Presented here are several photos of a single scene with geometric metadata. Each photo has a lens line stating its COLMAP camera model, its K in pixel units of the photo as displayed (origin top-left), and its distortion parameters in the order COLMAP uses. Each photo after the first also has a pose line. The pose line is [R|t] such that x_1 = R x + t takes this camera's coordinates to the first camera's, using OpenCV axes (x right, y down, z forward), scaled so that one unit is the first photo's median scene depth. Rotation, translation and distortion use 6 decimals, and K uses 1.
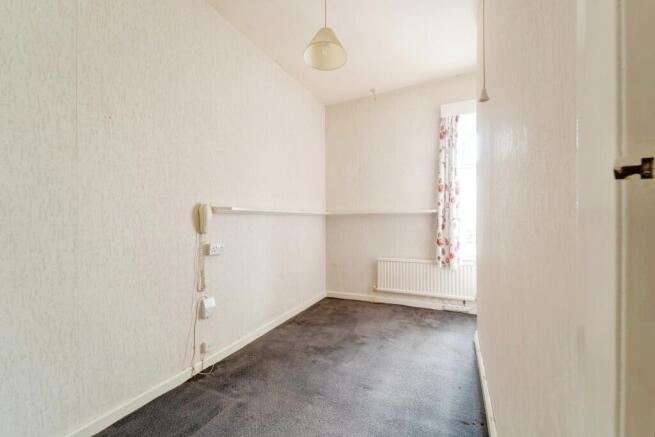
lens RADIAL K [[261.5, 0, 333.3], [0, 261.5, 222.5], [0, 0, 1]] dist [0.000671, -0.000264]
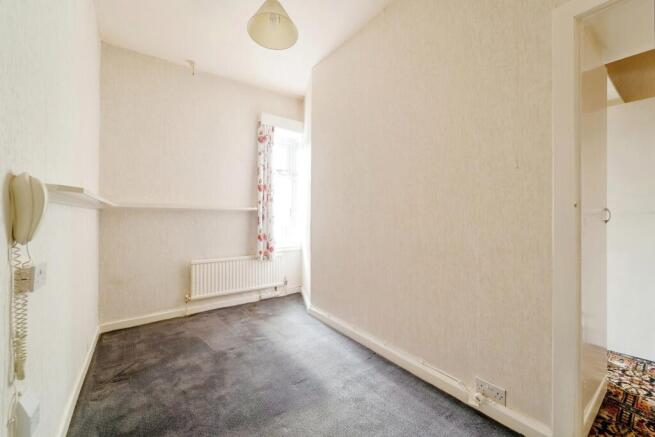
lens RADIAL K [[261.5, 0, 332.9], [0, 261.5, 216.5], [0, 0, 1]] dist [0.000671, -0.000264]
pose [[0.476655, 0.009586, 0.879038, -0.399141], [-0.002172, 0.999950, -0.009727, -0.002322], [-0.879088, 0.002727, 0.476652, 0.219109]]
